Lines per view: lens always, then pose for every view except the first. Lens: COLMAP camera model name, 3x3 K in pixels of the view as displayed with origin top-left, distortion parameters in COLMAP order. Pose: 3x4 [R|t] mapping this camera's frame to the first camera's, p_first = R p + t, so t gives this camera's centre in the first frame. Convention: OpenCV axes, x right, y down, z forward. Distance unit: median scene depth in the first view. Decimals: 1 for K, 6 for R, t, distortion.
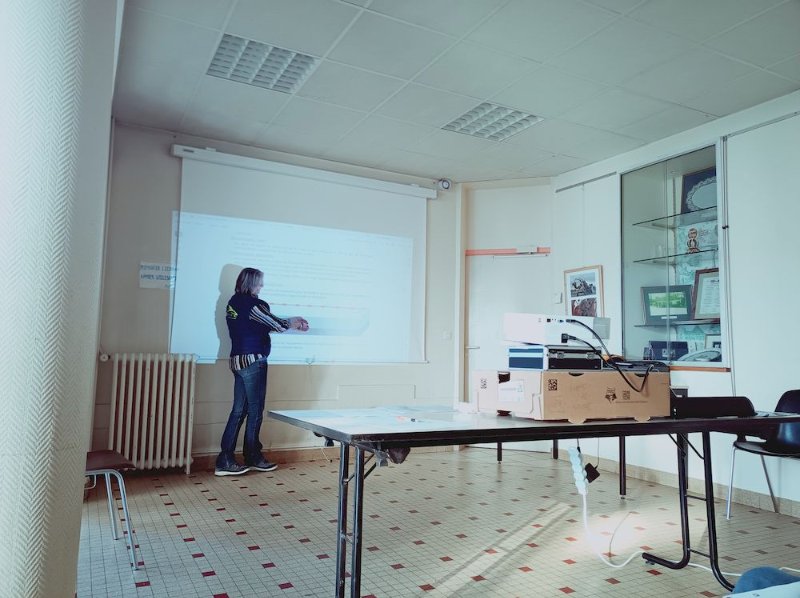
lens RADIAL K [[611.4, 0, 395.9], [0, 611.4, 296.2], [0, 0, 1]] dist [0.055110, -0.013456]
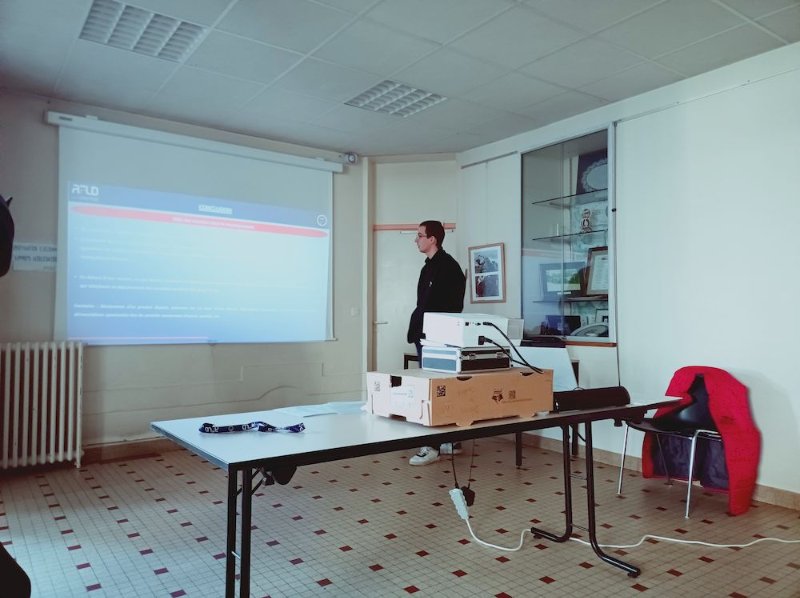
lens RADIAL K [[611.4, 0, 397.6], [0, 611.4, 296.0], [0, 0, 1]] dist [0.055110, -0.013456]
pose [[0.990260, -0.014225, 0.138503, 0.018964], [0.005454, 0.997967, 0.063502, -0.031833], [-0.139125, -0.062128, 0.988324, 0.008372]]
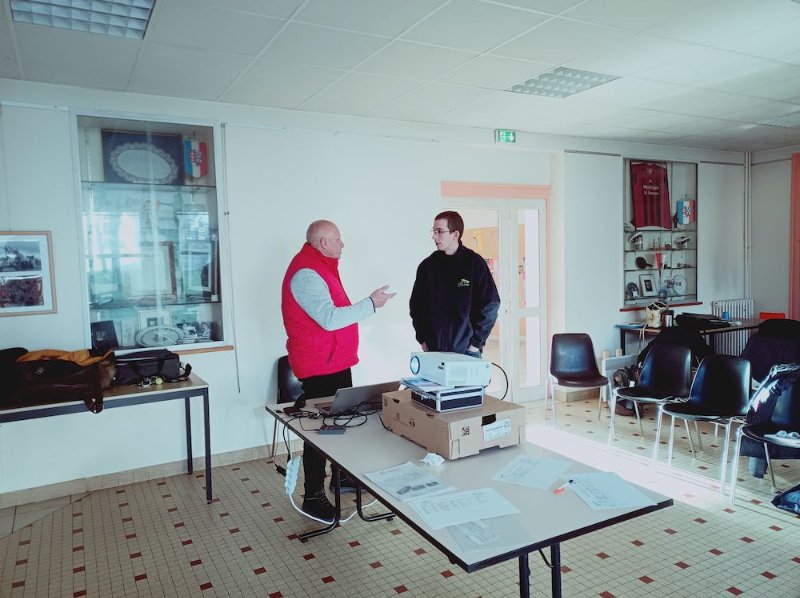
lens RADIAL K [[609.7, 0, 404.3], [0, 609.7, 295.0], [0, 0, 1]] dist [0.050273, 0.000030]
pose [[-0.019267, -0.078587, 0.996721, -0.490901], [-0.071955, 0.994430, 0.077016, -0.071729], [-0.997222, -0.070236, -0.024814, 0.678463]]
